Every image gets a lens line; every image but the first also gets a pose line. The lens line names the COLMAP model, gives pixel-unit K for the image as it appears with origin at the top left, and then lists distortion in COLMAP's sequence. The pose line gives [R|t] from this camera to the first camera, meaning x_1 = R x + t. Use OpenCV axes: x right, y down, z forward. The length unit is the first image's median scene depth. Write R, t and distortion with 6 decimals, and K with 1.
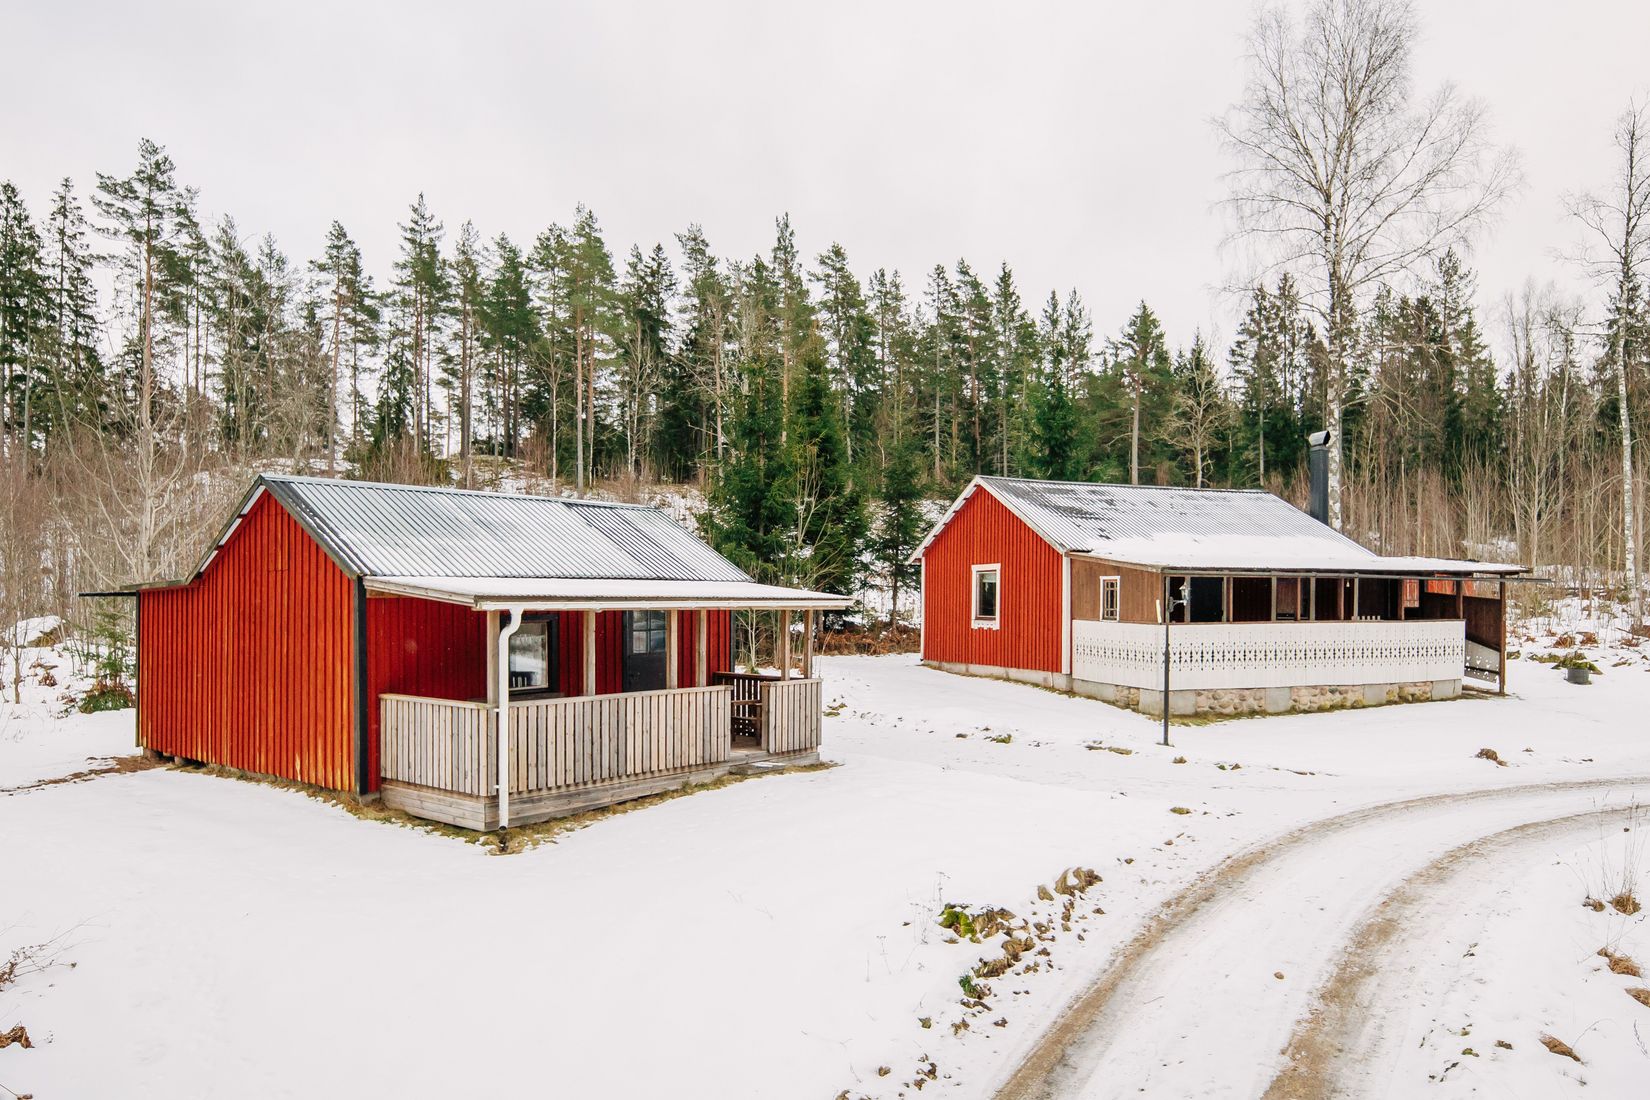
lens RADIAL K [[1116.1, 0, 875.7], [0, 1116.1, 560.6], [0, 0, 1]] dist [0.010031, 0.001138]
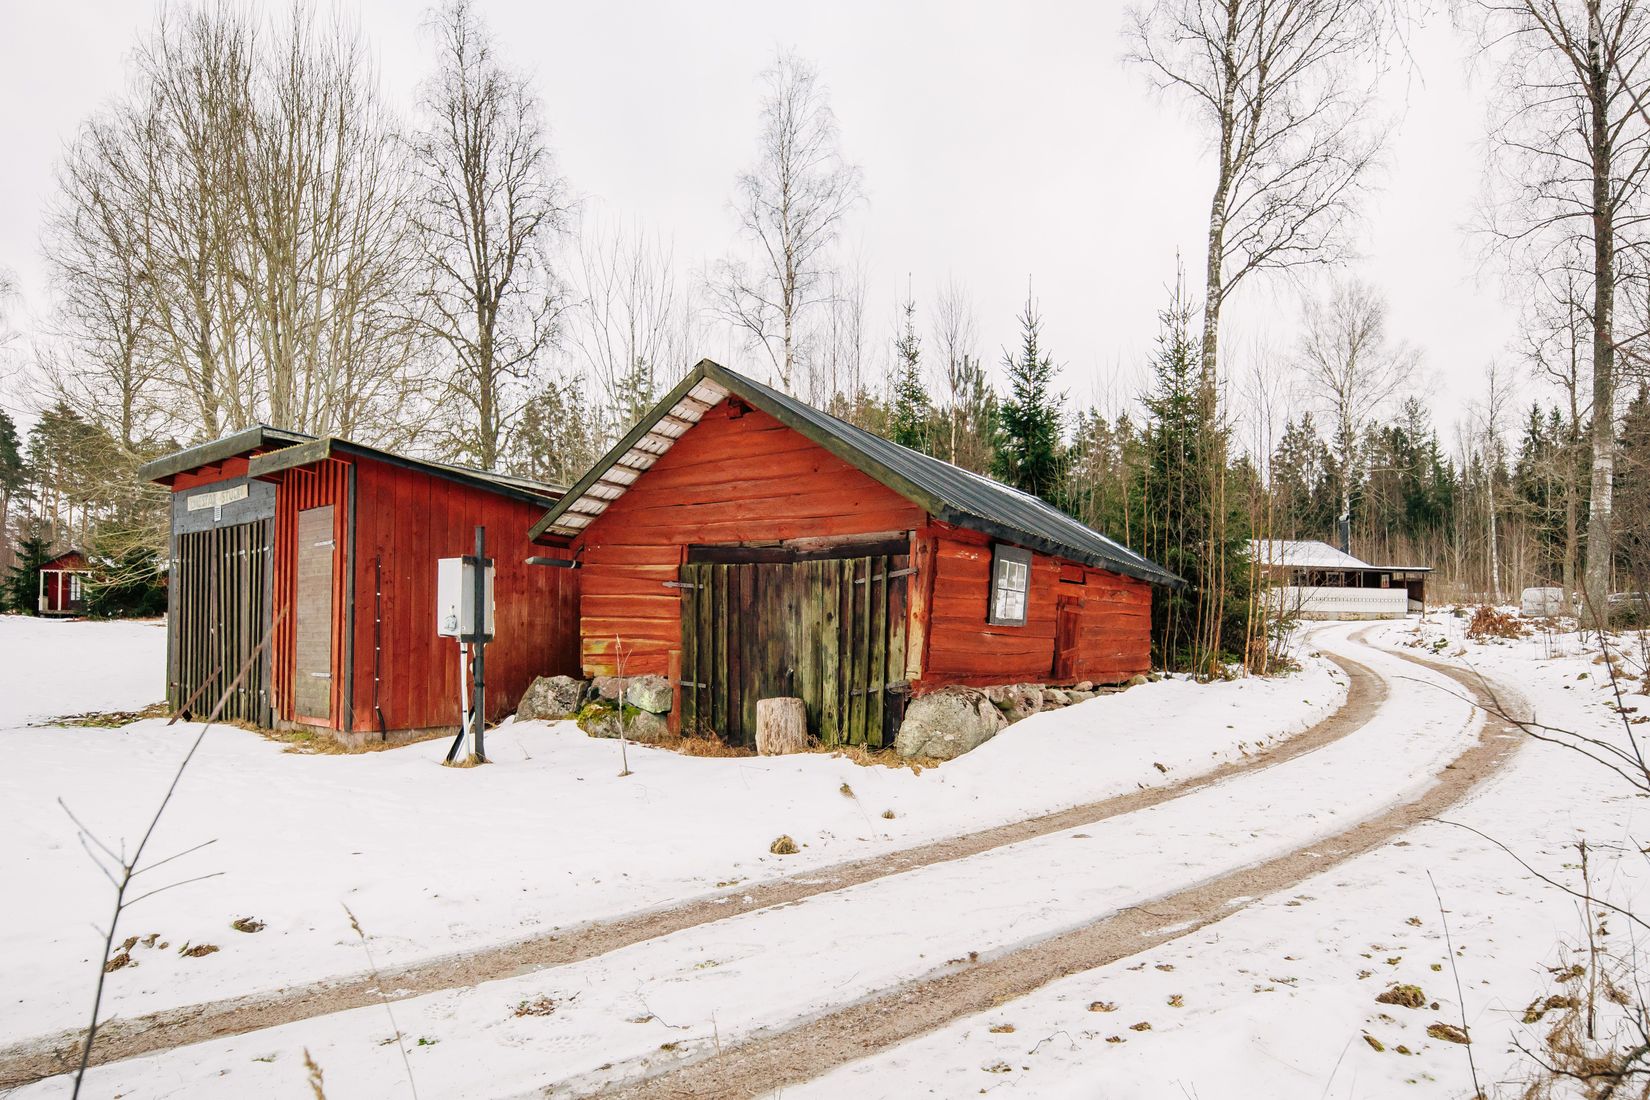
lens RADIAL K [[962.7, 0, 835.4], [0, 962.7, 614.3], [0, 0, 1]] dist [0.002720, 0.002185]
pose [[0.996385, -0.005803, -0.084748, -0.343222], [0.004716, 0.999904, -0.013021, 0.078828], [0.084816, 0.012574, 0.996317, -0.760388]]
